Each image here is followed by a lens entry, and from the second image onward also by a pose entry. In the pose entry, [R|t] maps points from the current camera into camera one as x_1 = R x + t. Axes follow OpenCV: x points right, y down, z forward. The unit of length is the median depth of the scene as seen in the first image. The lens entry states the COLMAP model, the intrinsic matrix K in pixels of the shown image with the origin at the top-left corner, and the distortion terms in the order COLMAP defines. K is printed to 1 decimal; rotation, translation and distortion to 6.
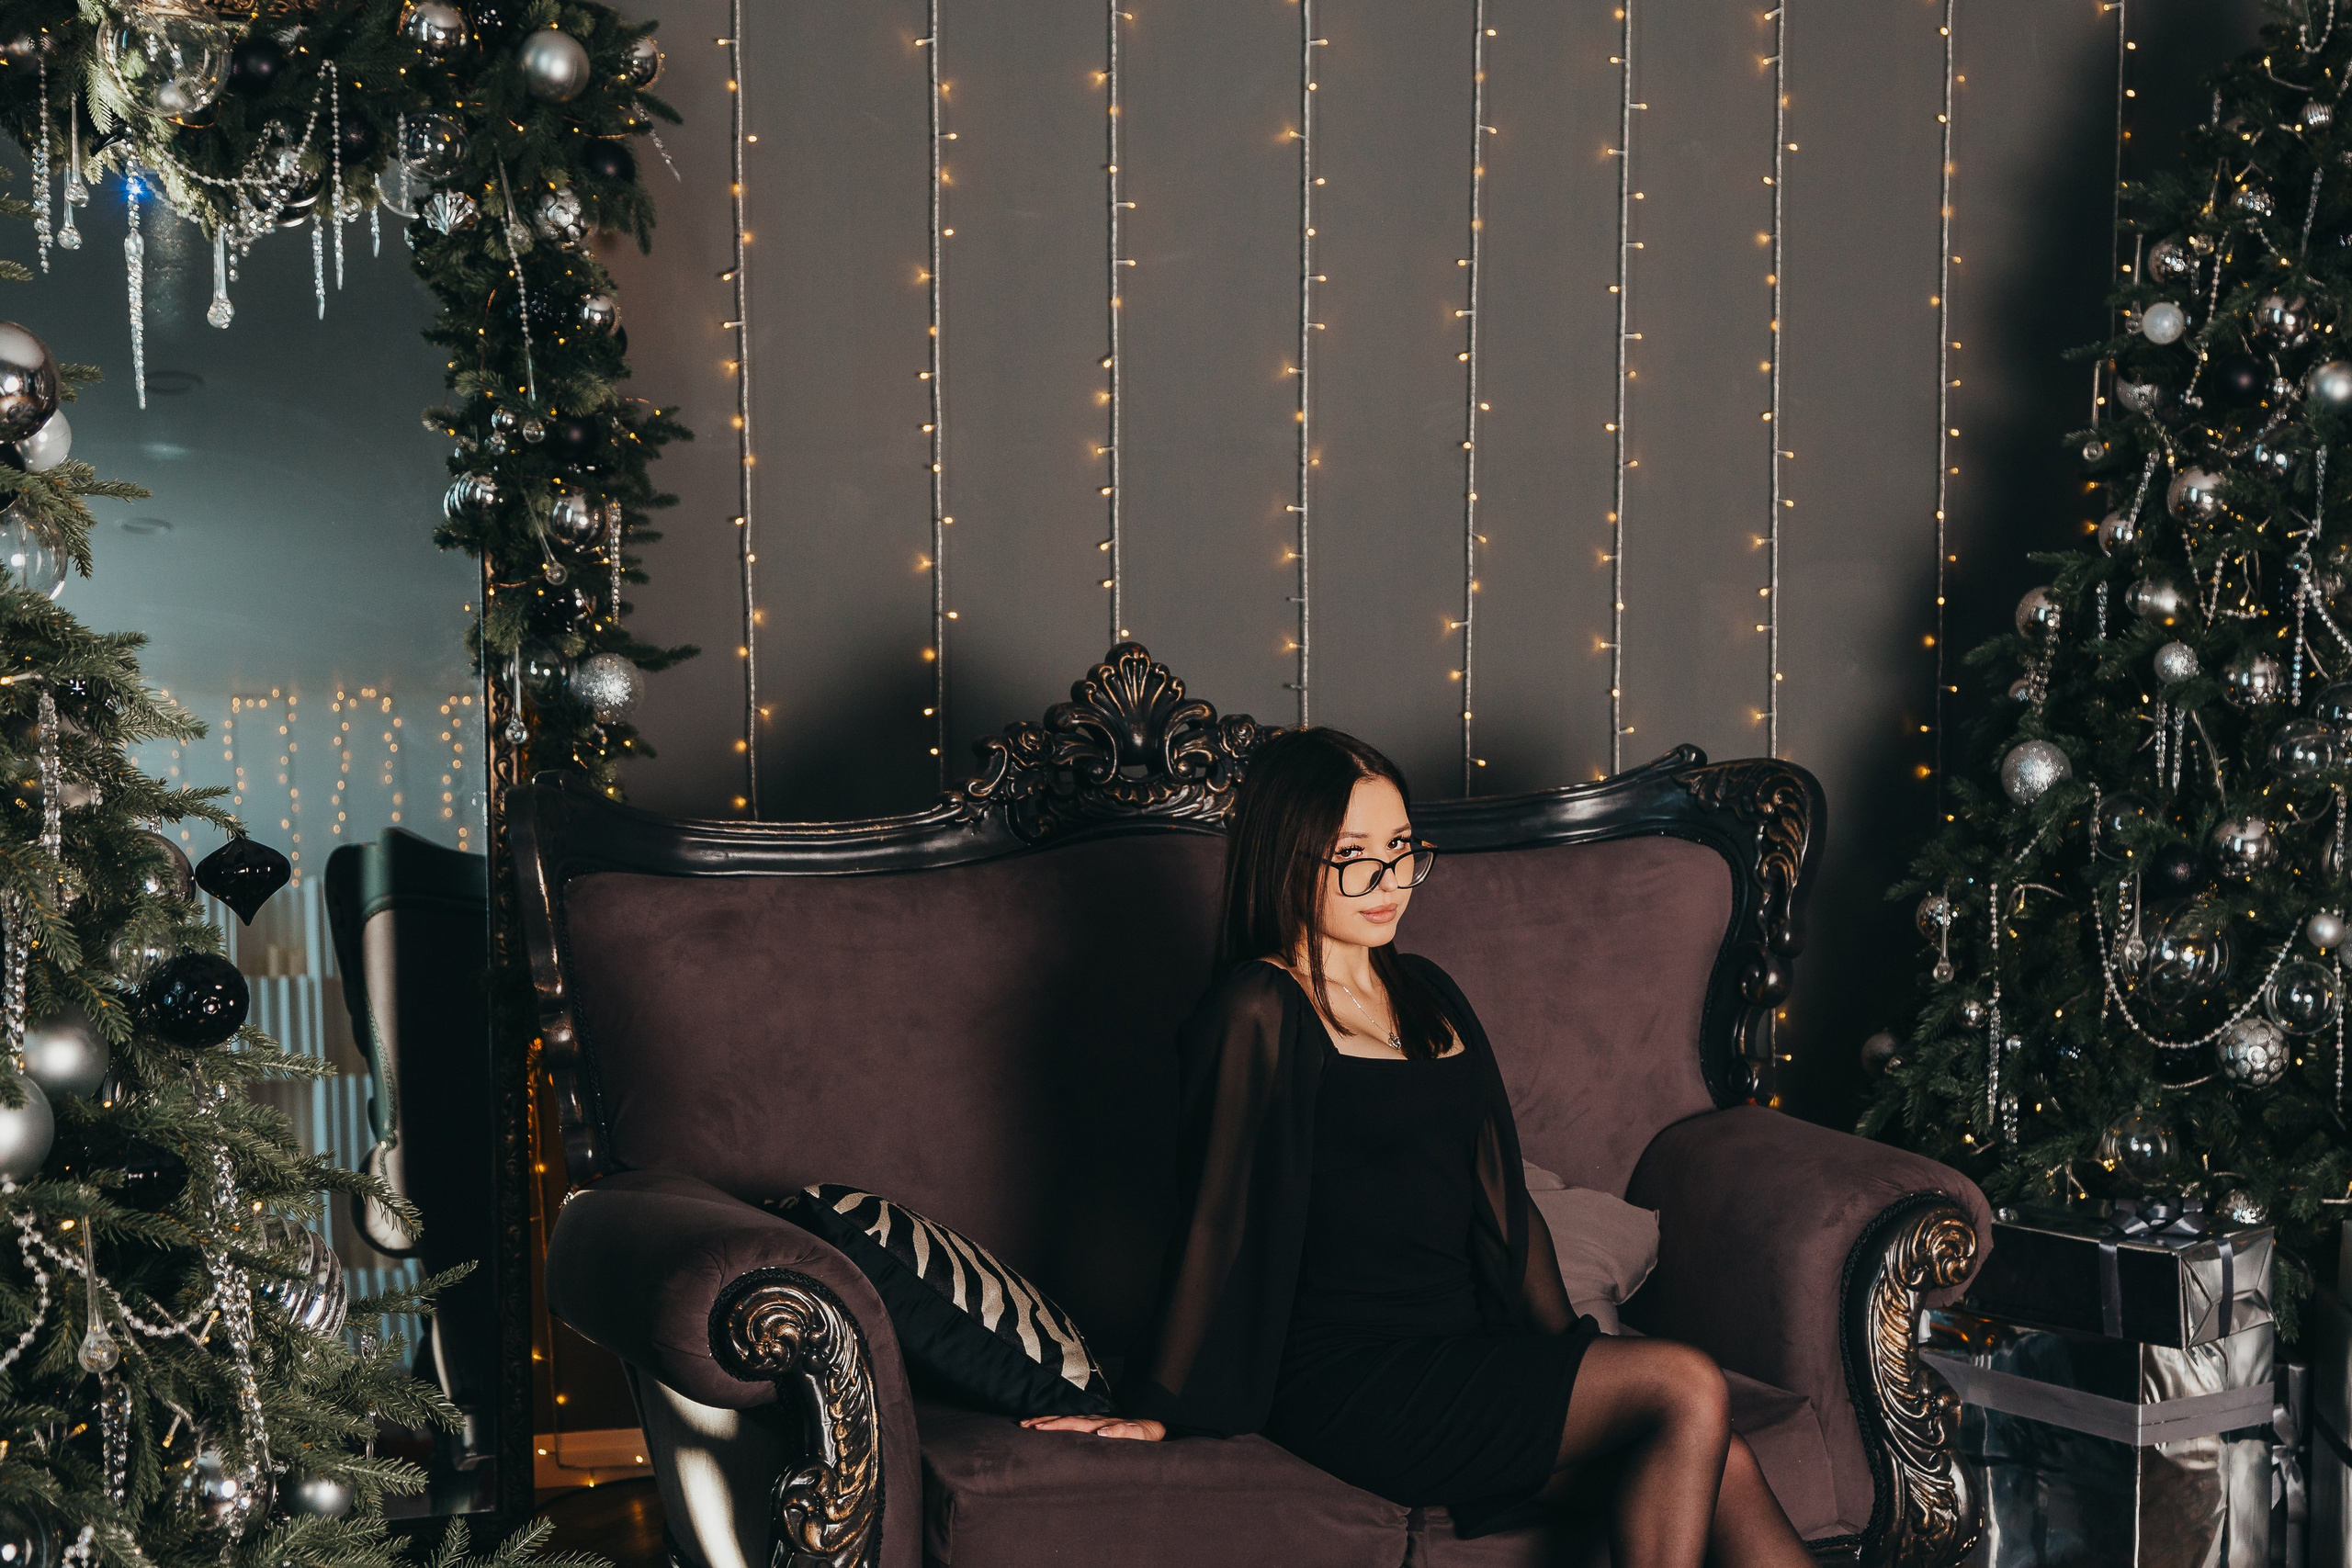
lens RADIAL K [[4042.1, 0, 1062.7], [0, 4042.1, 784.4], [0, 0, 1]] dist [-0.020950, 1.164956]
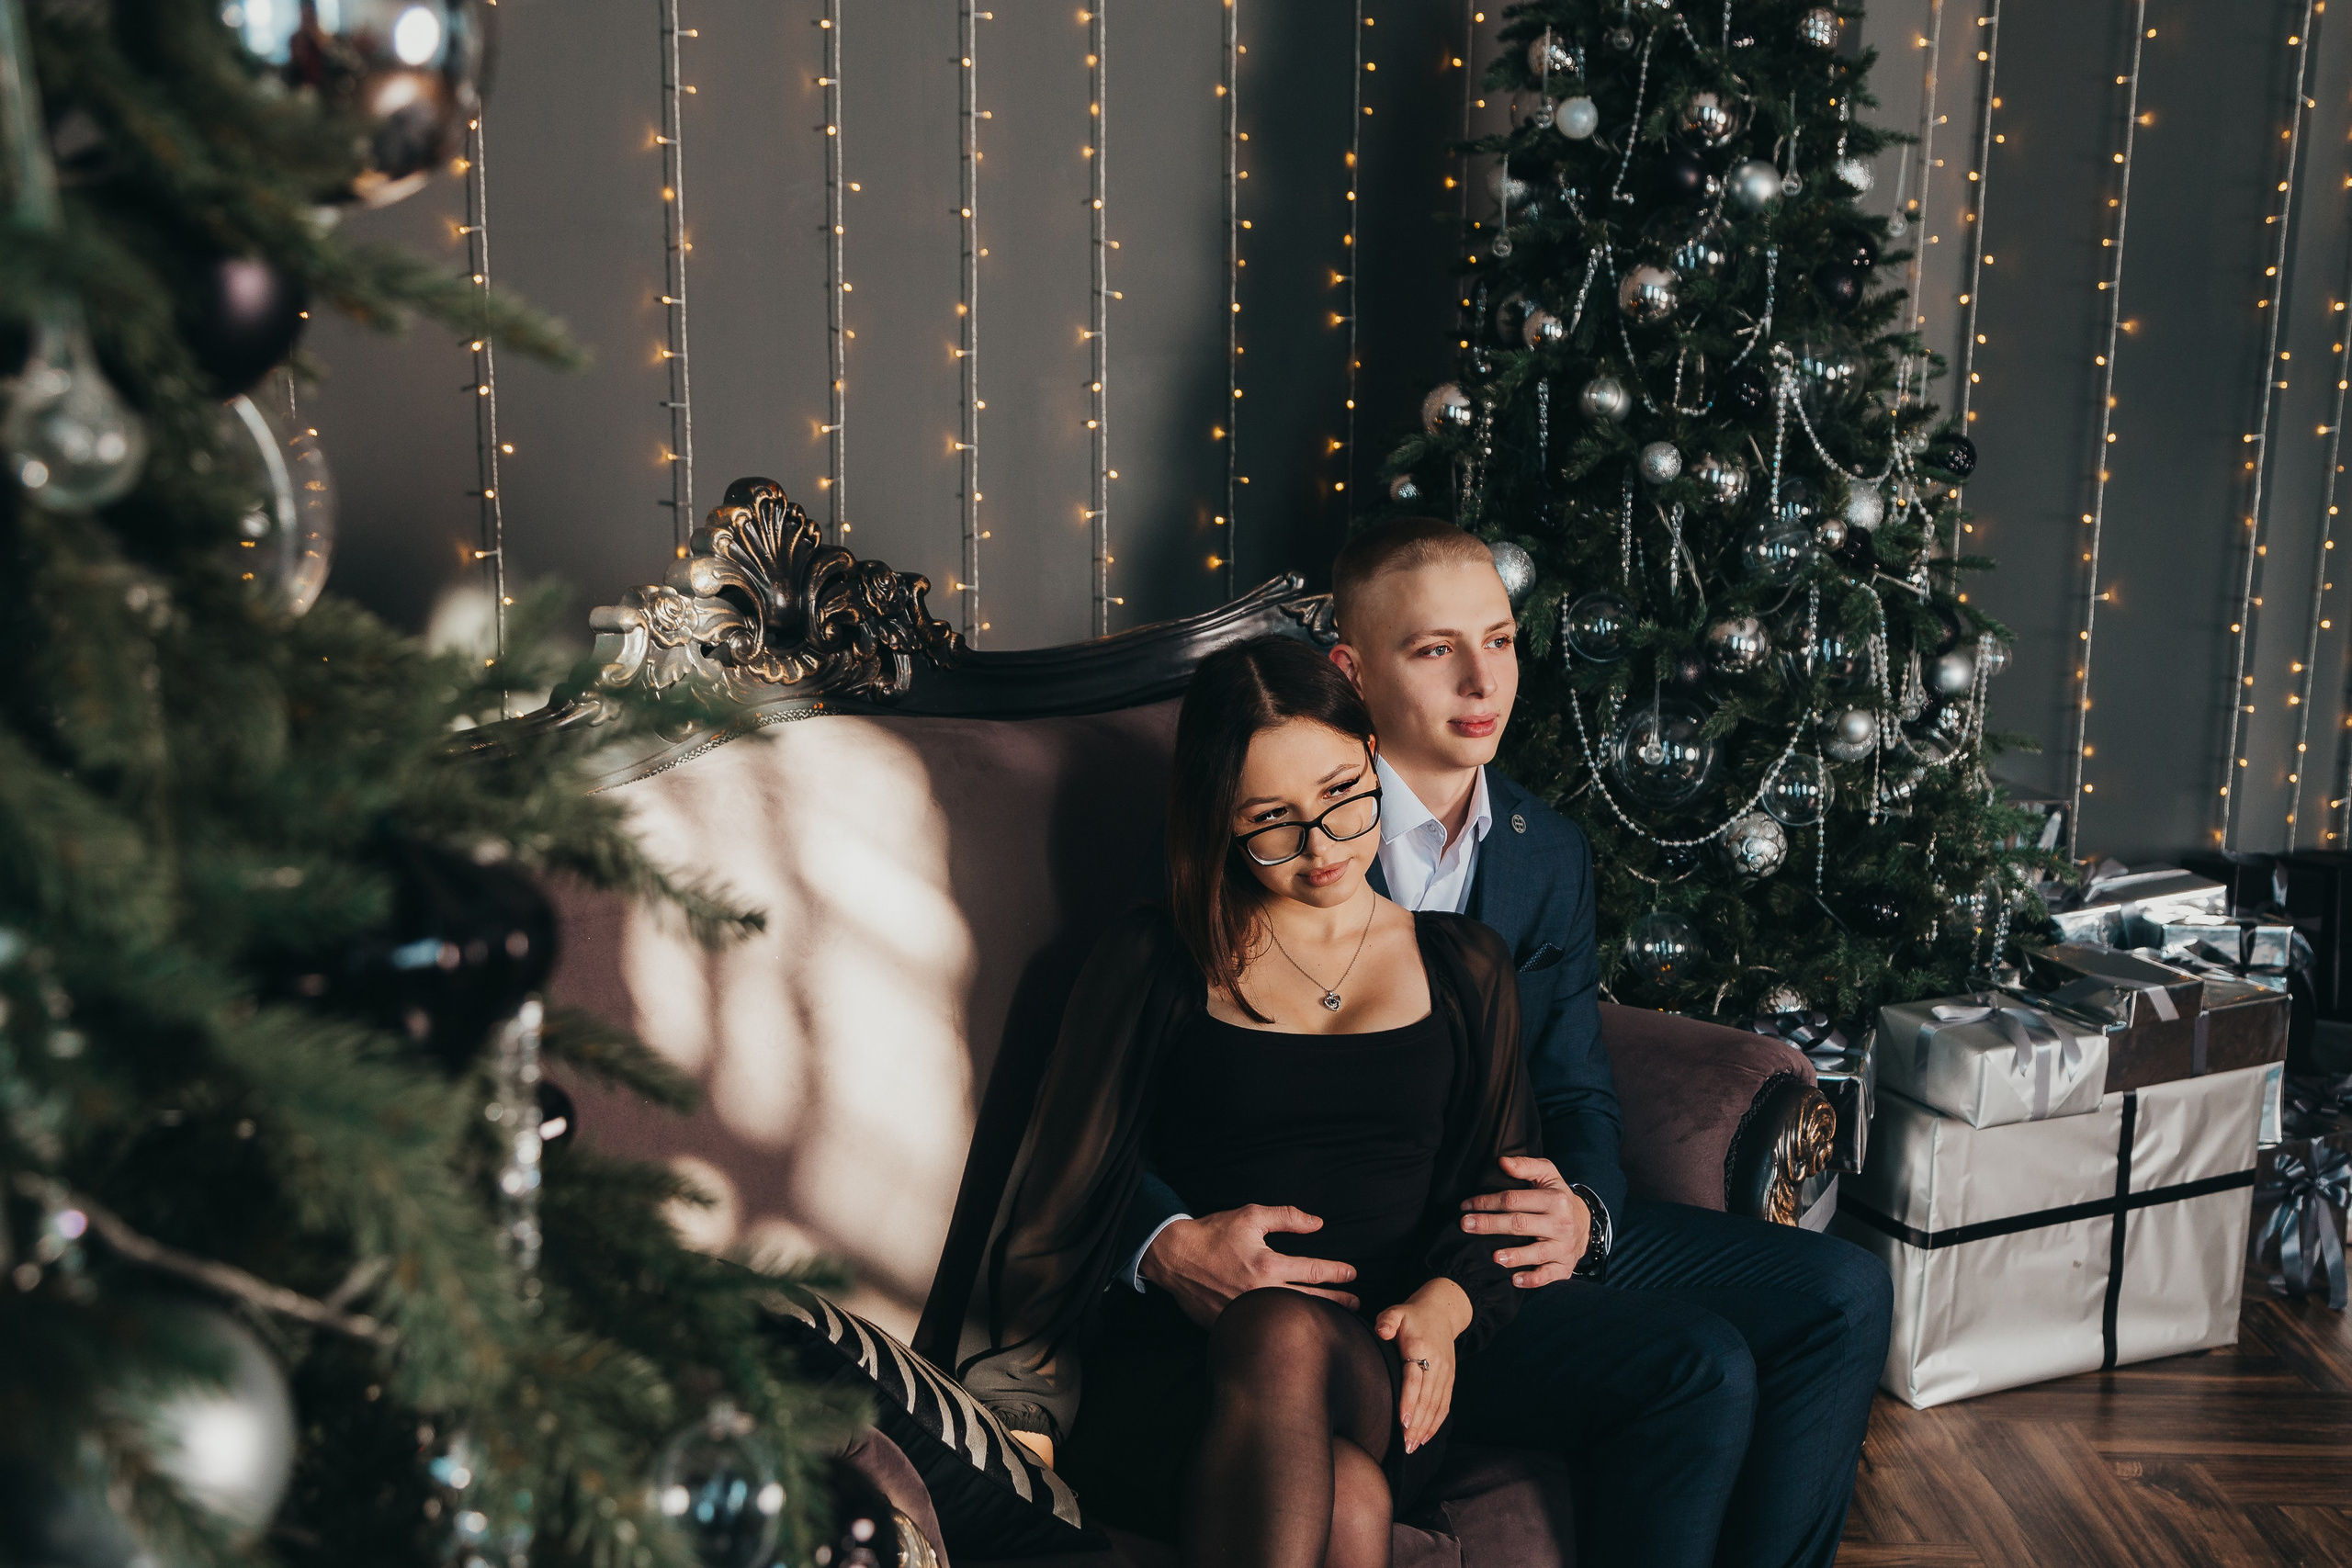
lens RADIAL K [[2892.4, 0, 1171.2], [0, 2892.4, 752.1], [0, 0, 1]] dist [0.040934, 0.051970]
pose [[0.864160, -0.076684, 0.497340, -0.188101], [0.029998, 0.994413, 0.101204, -0.034355], [-0.502322, -0.072537, 0.861633, 0.436468]]
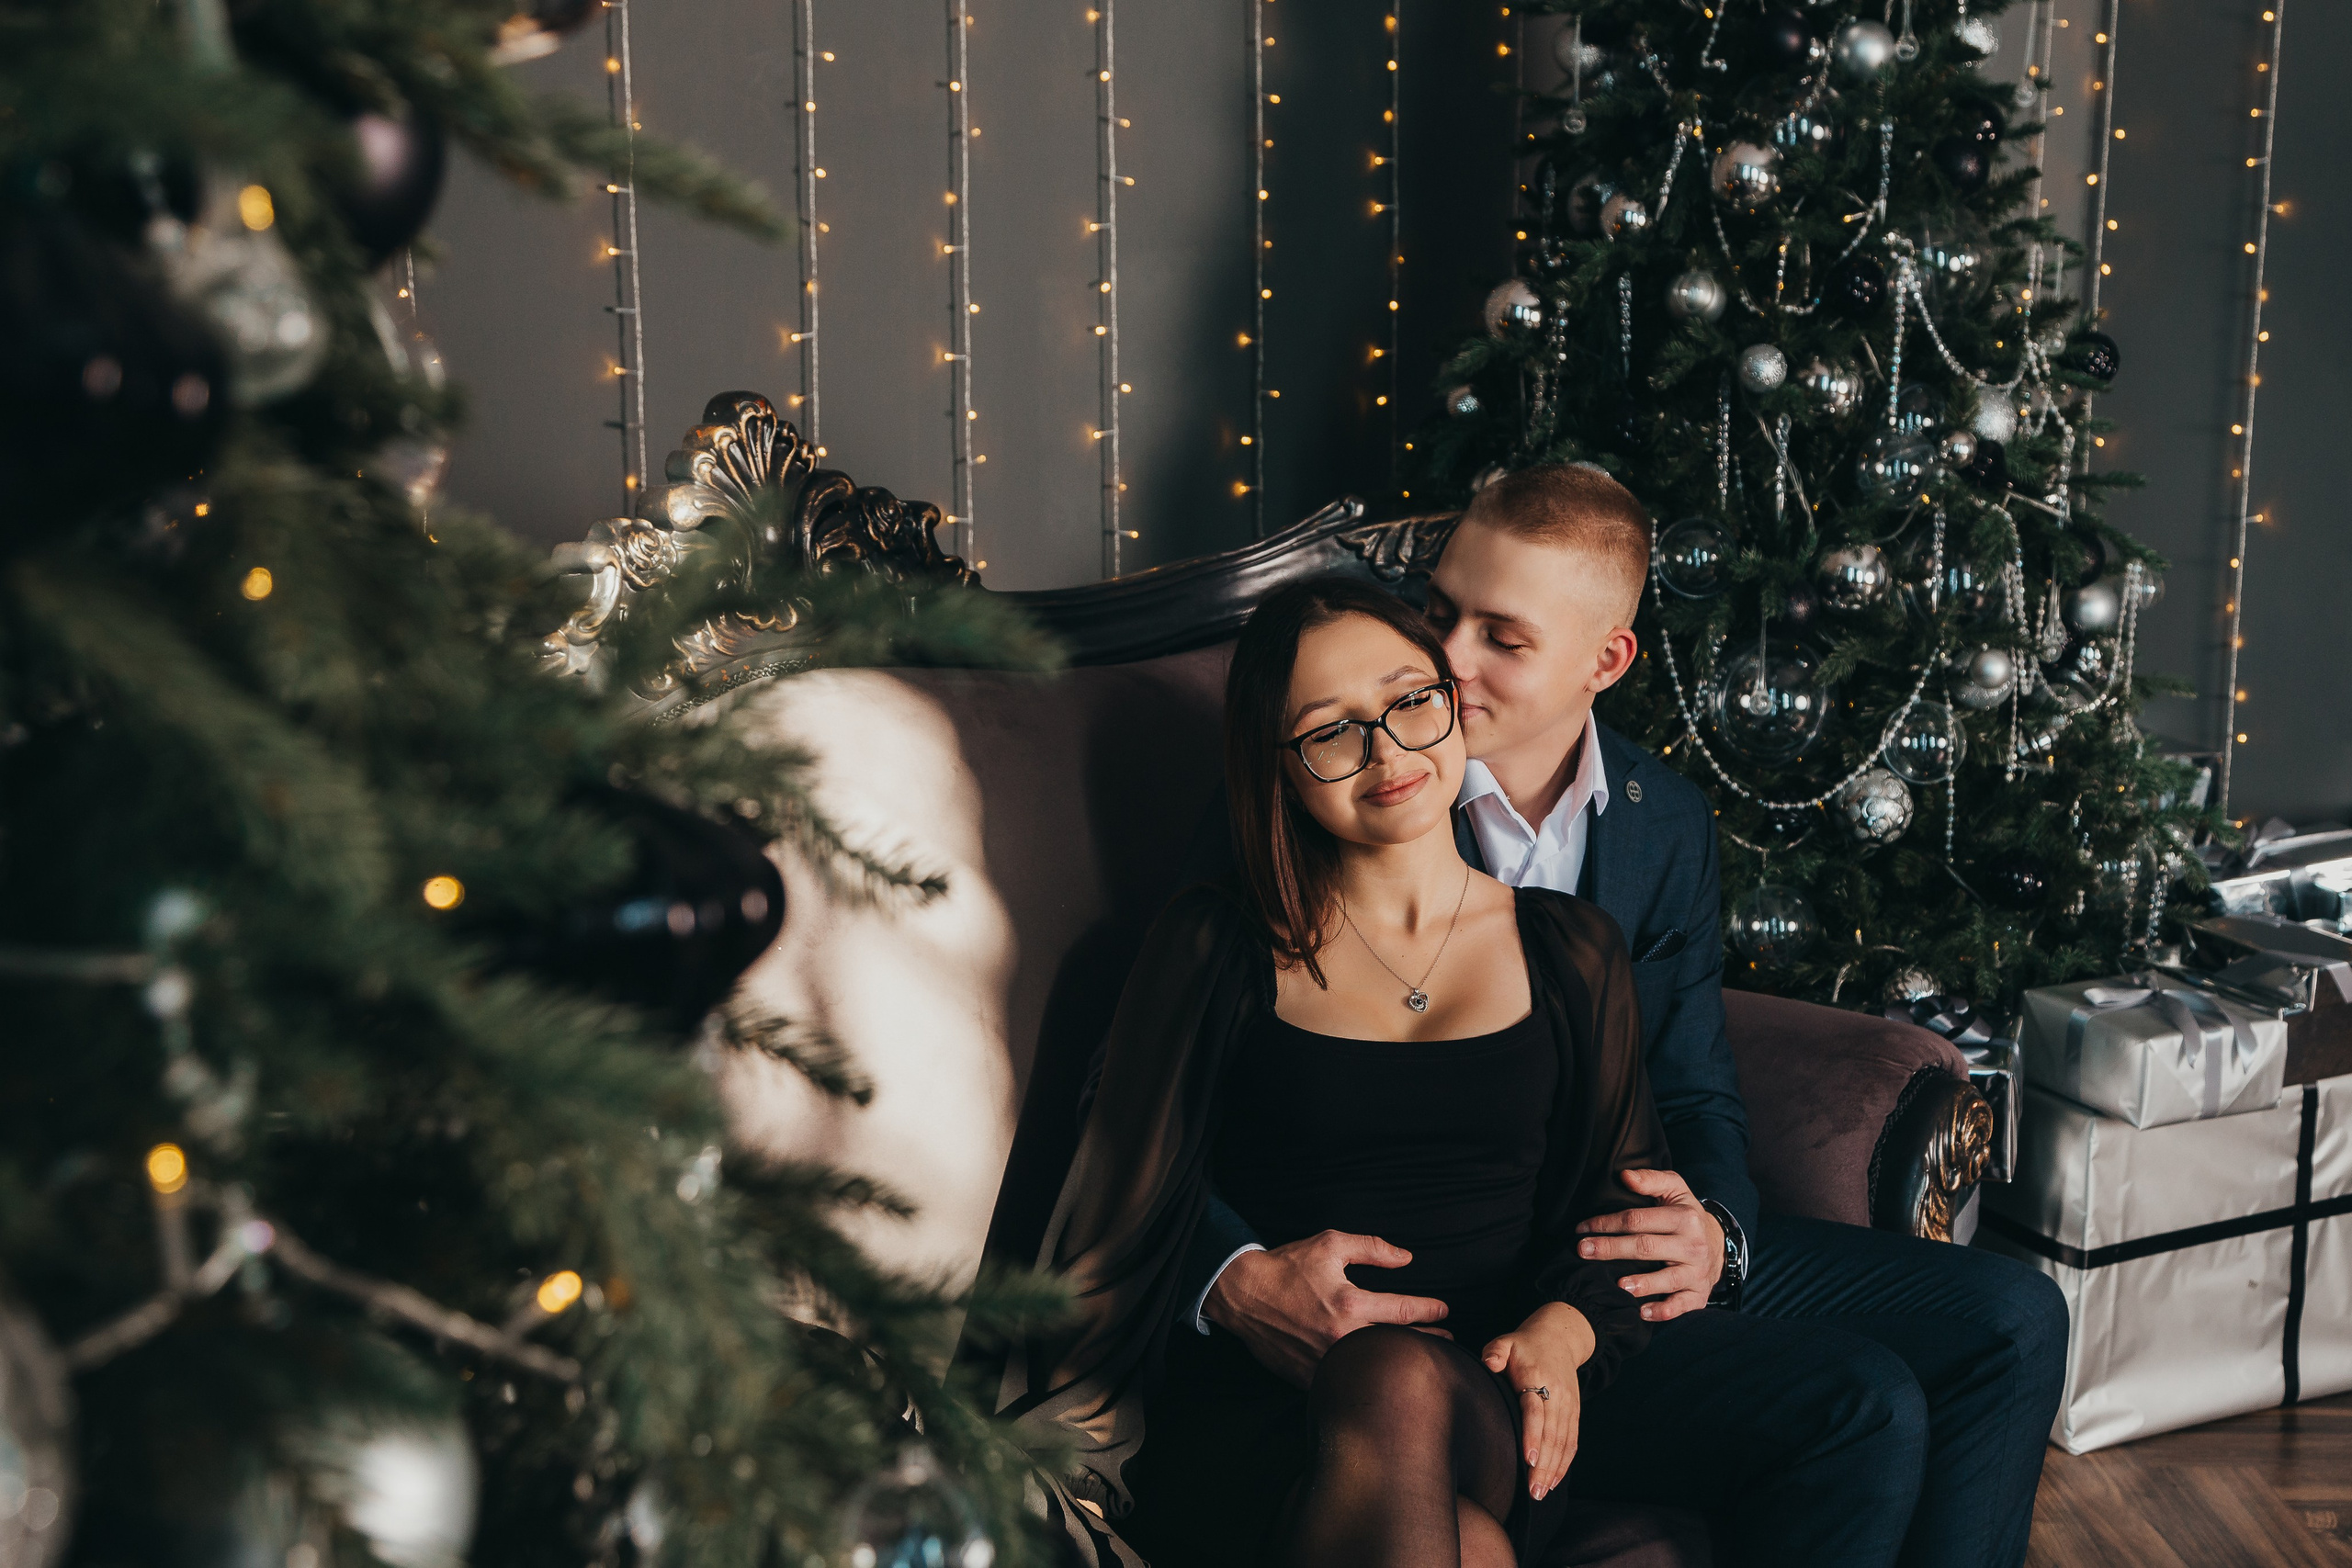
lens RADIAL K [[3342.0, 0, 1245.9], [0, 3342.0, 685.2], [0, 0, 1]] dist [0.079216, 0.022735]
pose [[0.846445, -0.082164, 0.526099, -0.200593], [0.038385, 0.994868, 0.093617, -0.033339], [-0.531091, -0.059047, 0.845255, 0.443680]]
